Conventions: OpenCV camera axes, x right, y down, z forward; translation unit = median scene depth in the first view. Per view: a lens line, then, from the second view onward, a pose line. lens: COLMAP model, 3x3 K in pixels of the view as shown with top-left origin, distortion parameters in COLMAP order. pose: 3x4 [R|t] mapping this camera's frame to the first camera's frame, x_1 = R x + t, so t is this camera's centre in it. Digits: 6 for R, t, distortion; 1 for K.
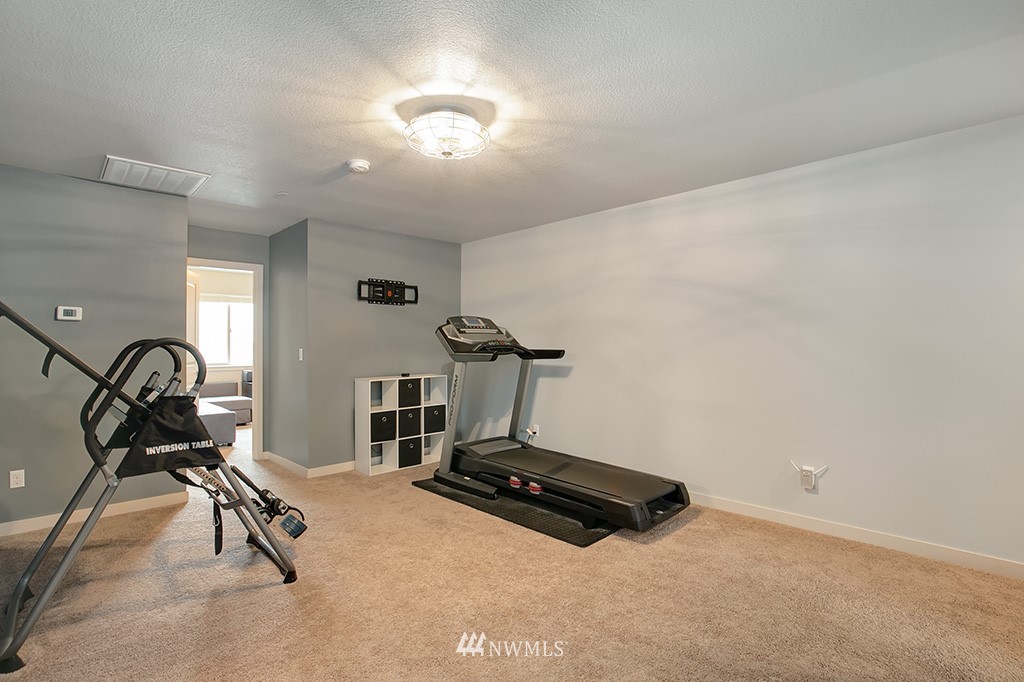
lens RADIAL K [[478.1, 0, 508.0], [0, 478.1, 339.6], [0, 0, 1]] dist [-0.026035, 0.001332]
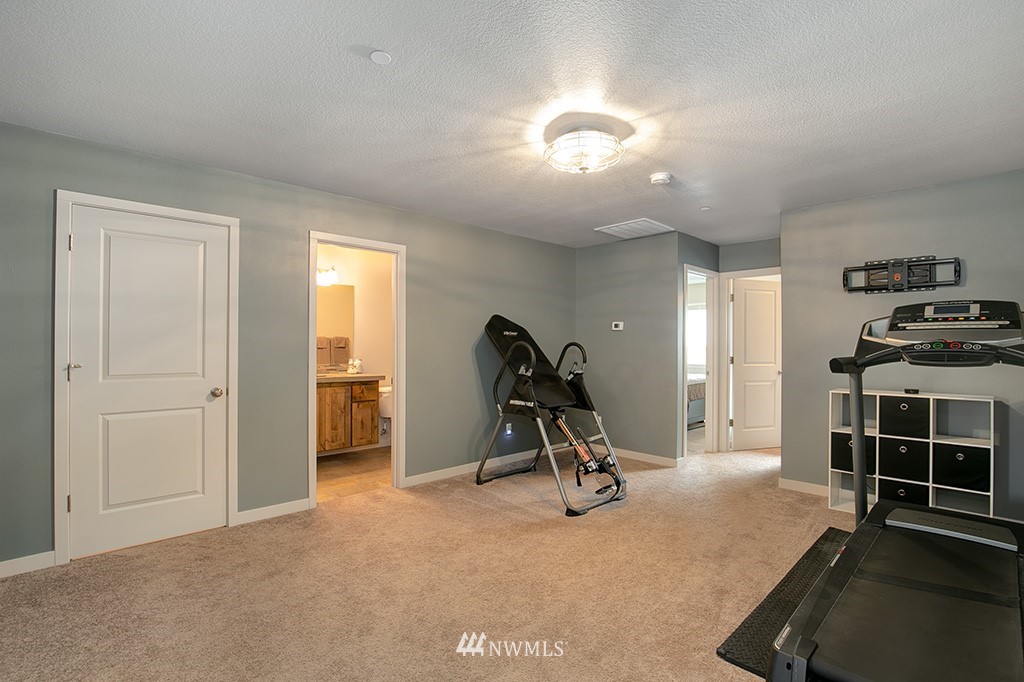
lens RADIAL K [[478.1, 0, 513.6], [0, 478.1, 344.5], [0, 0, 1]] dist [-0.026035, 0.001332]
pose [[-0.000459, 0.002323, -0.999997, 0.493403], [0.003724, 0.999990, 0.002322, 0.002019], [0.999993, -0.003722, -0.000468, 0.439364]]
